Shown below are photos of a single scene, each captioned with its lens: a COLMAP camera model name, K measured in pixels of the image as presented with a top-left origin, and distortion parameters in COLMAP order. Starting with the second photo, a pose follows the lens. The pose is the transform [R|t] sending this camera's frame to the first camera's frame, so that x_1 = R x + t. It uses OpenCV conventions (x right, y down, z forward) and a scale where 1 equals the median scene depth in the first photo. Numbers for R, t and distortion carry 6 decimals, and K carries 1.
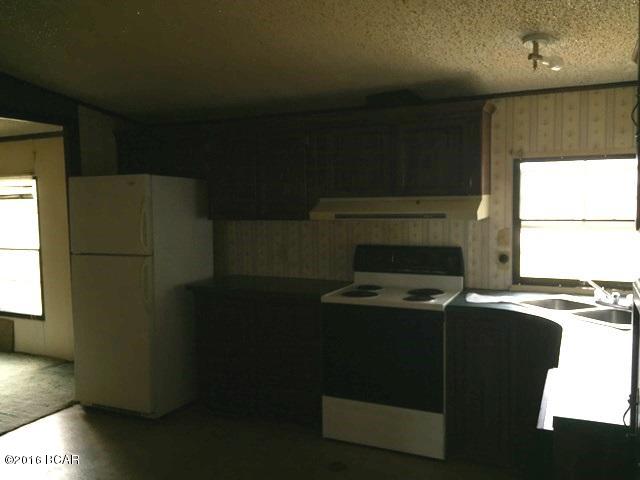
lens RADIAL K [[539.9, 0, 320.0], [0, 539.9, 240.0], [0, 0, 1]] dist [0.008543, -0.003256]
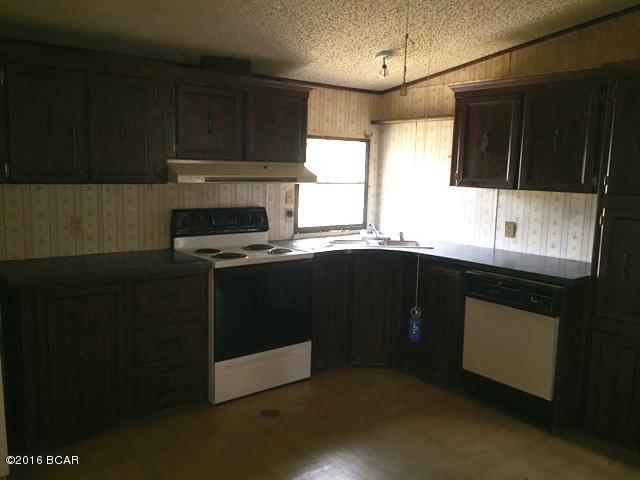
lens RADIAL K [[539.9, 0, 320.0], [0, 539.9, 240.0], [0, 0, 1]] dist [0.008543, -0.003256]
pose [[0.443911, -0.097032, 0.890802, -0.742441], [0.035298, 0.995242, 0.090818, -0.016775], [-0.895376, -0.008872, 0.445223, 0.382028]]
